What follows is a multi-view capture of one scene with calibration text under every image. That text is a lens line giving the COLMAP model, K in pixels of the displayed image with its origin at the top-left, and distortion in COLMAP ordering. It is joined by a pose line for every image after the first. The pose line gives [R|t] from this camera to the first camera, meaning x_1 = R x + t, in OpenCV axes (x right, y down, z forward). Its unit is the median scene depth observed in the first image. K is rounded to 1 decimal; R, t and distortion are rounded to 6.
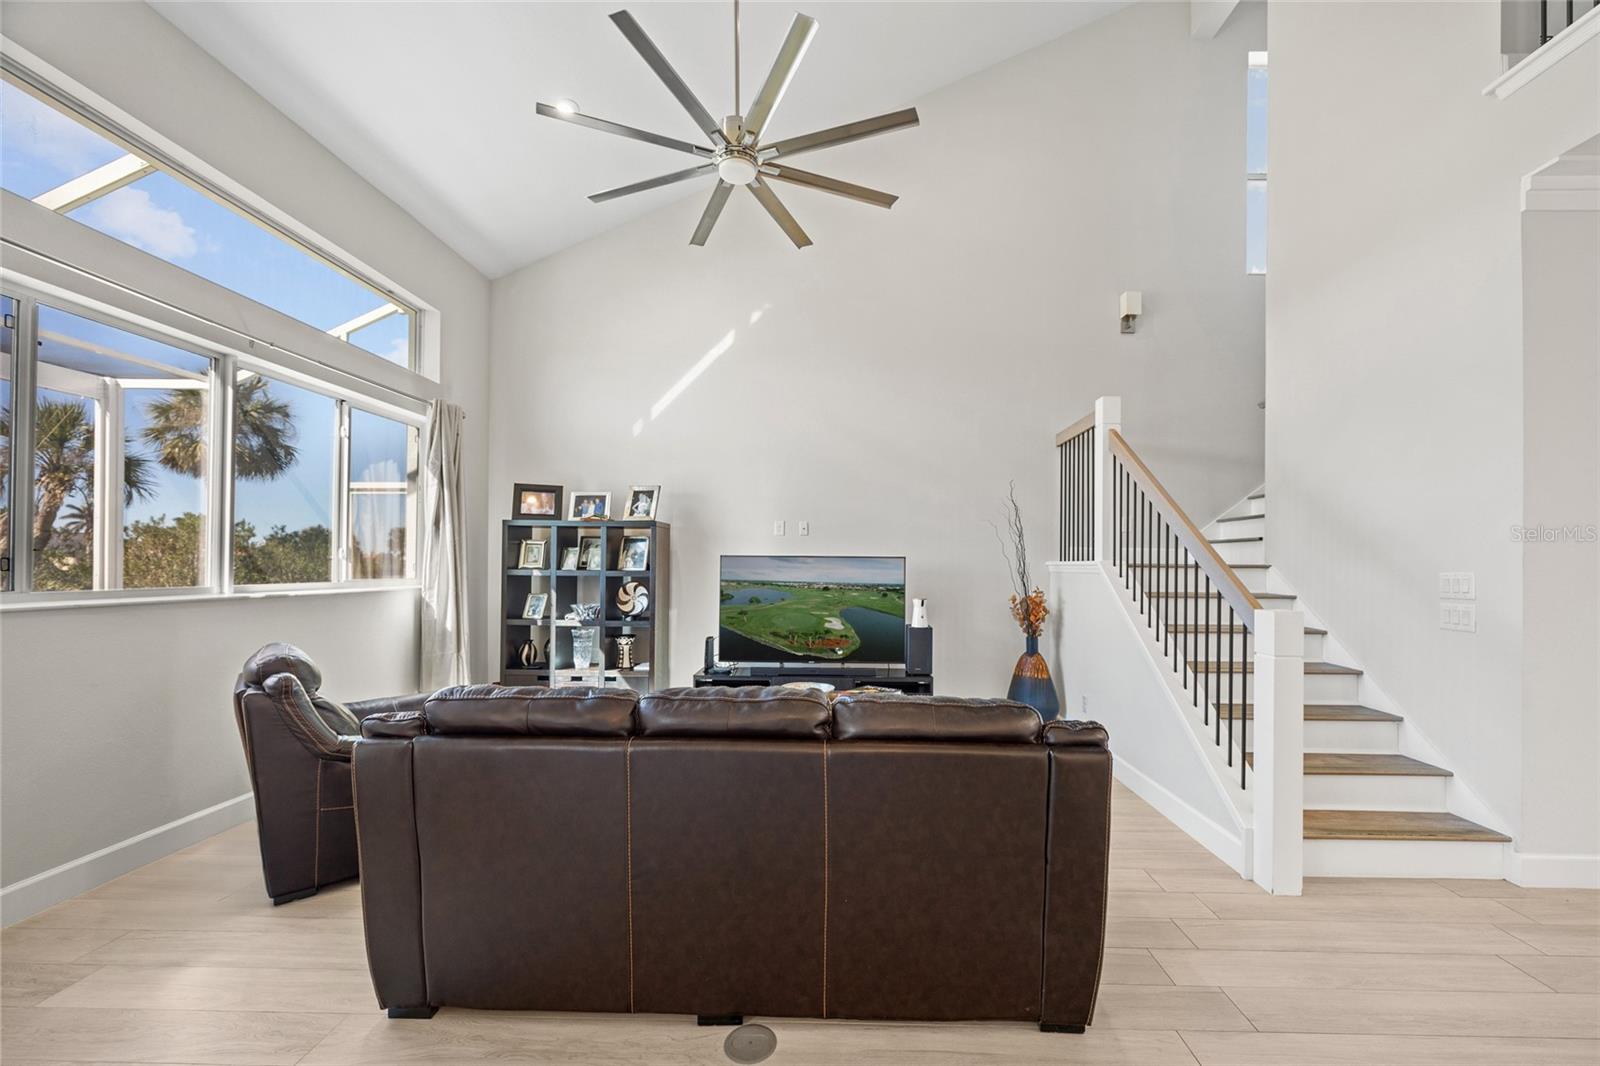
lens RADIAL K [[626.9, 0, 839.7], [0, 626.9, 559.2], [0, 0, 1]] dist [-0.003751, 0.000631]
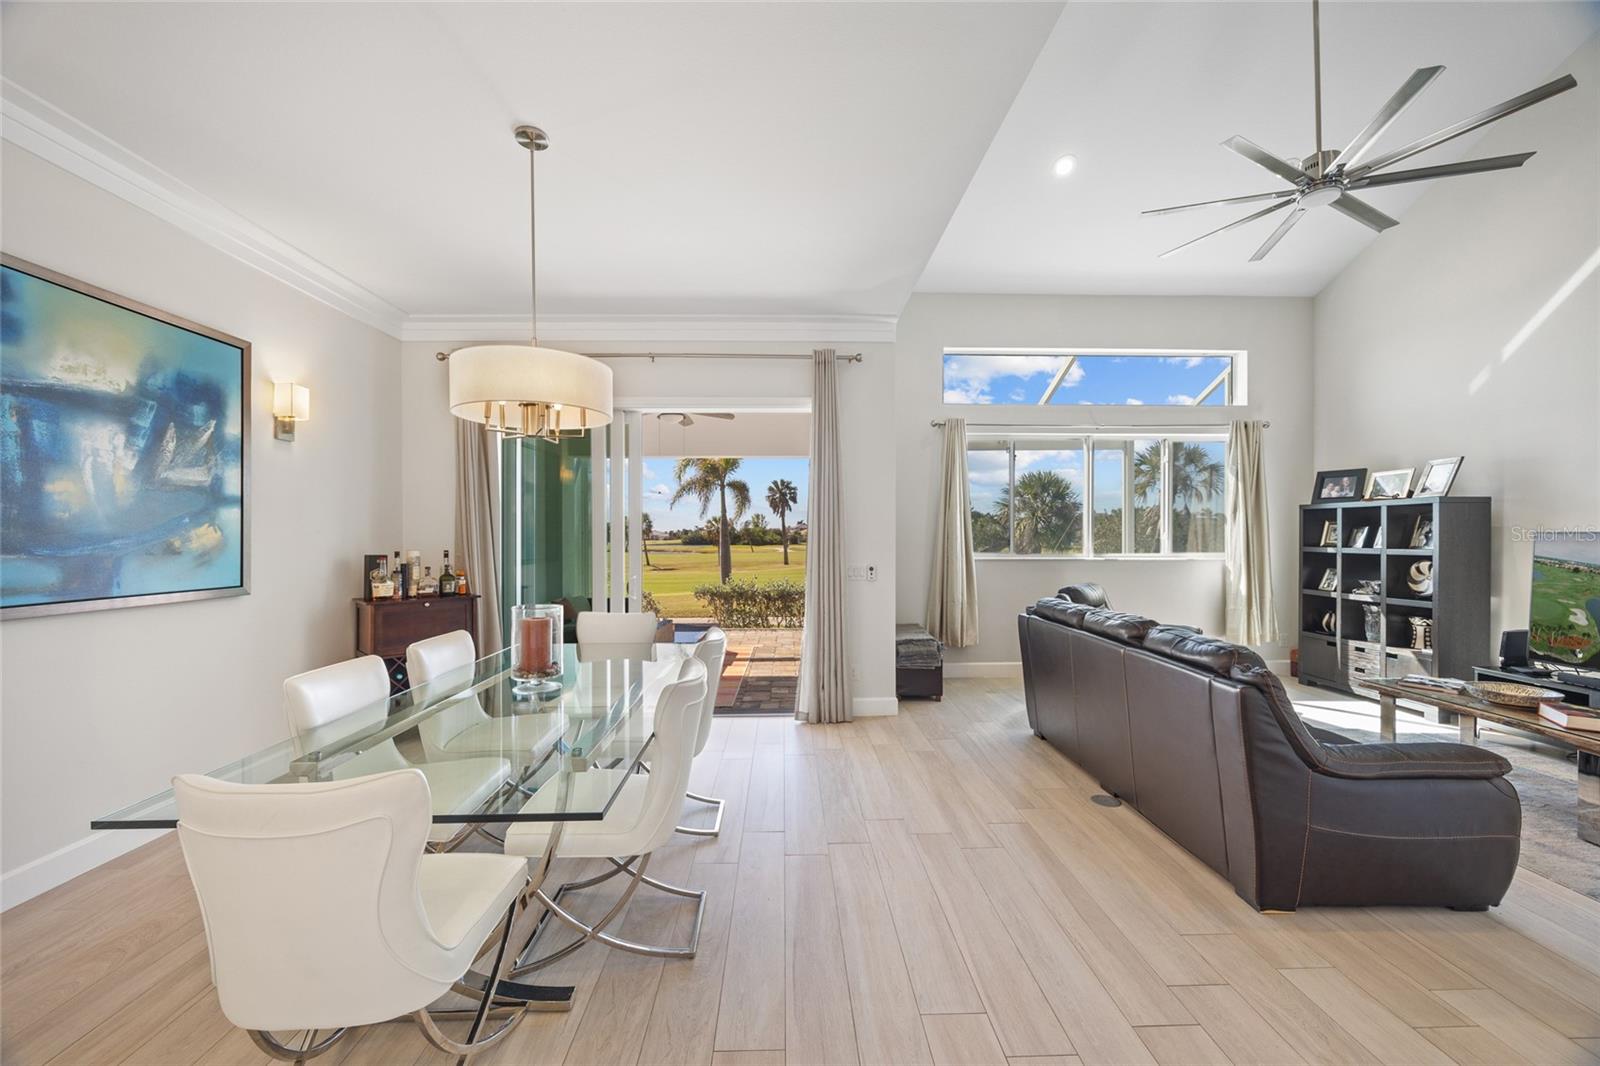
lens RADIAL K [[607.9, 0, 802.1], [0, 607.9, 536.6], [0, 0, 1]] dist [-0.007435, 0.000086]
pose [[0.045166, -0.010356, -0.998926, 0.586948], [0.006397, 0.999929, -0.010077, 0.002319], [0.998959, -0.005935, 0.045229, 0.003552]]
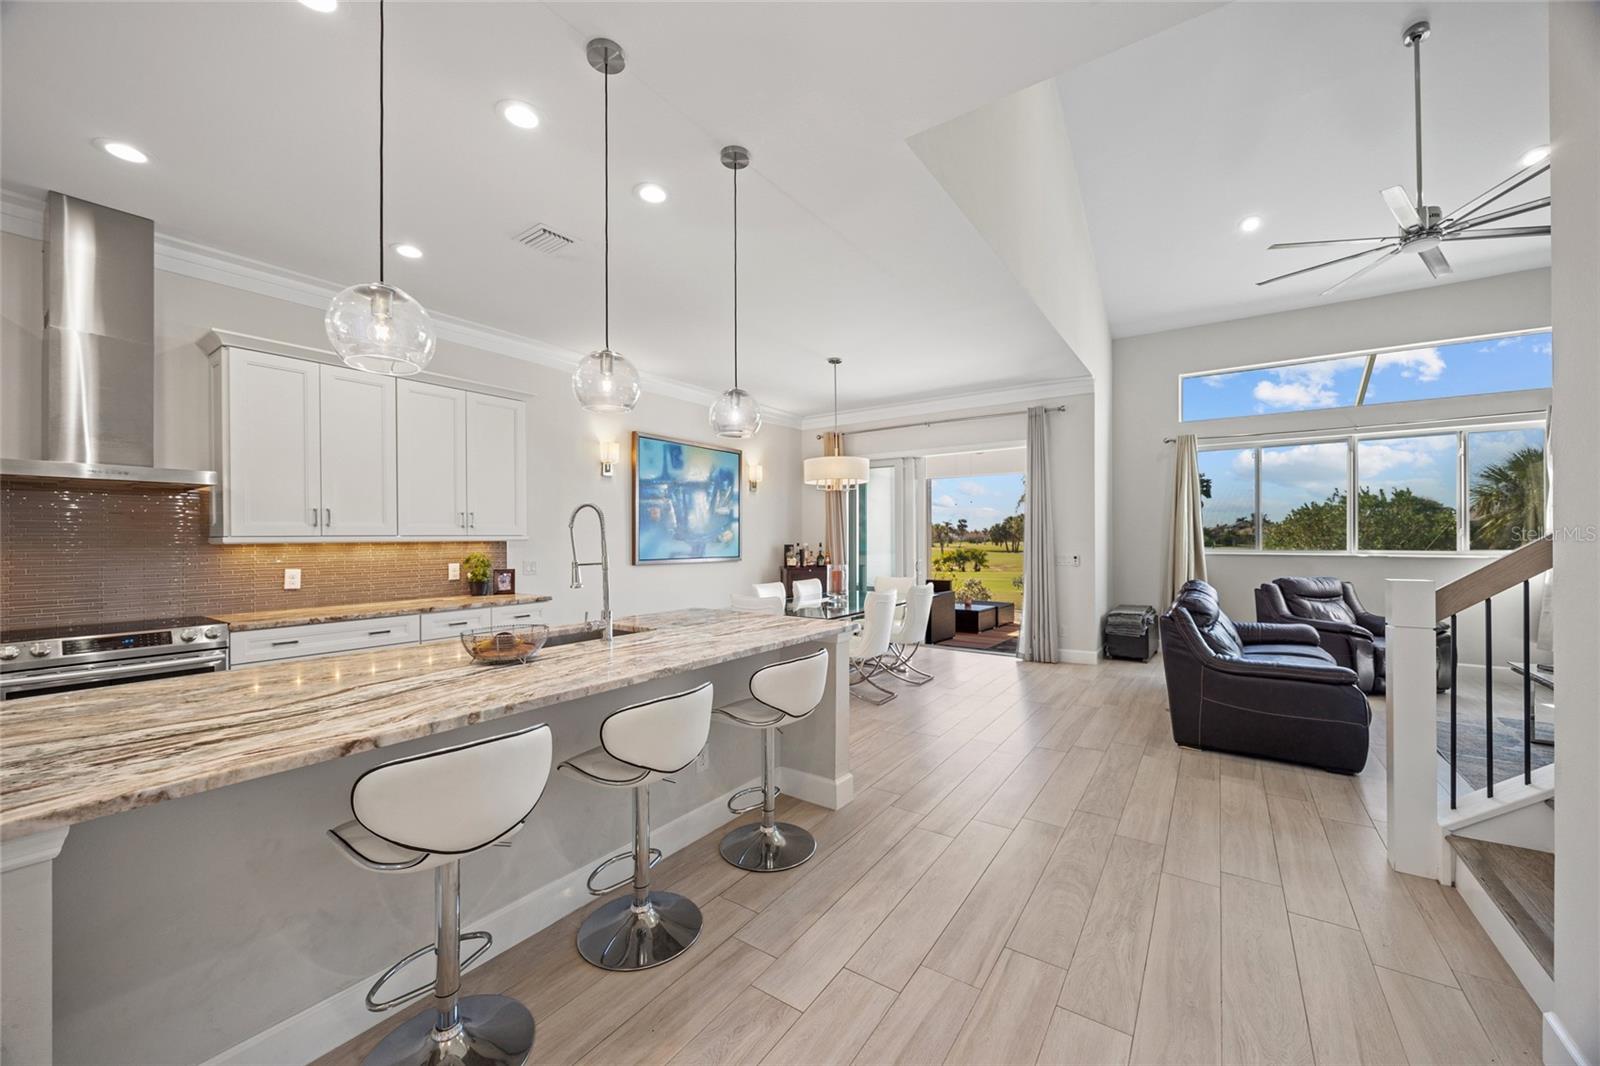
lens RADIAL K [[607.9, 0, 796.0], [0, 607.9, 532.4], [0, 0, 1]] dist [-0.007435, 0.000086]
pose [[-0.558564, -0.016981, -0.829288, 1.109190], [0.000668, 0.999781, -0.020922, 0.017487], [0.829461, -0.012240, -0.558430, 0.411179]]
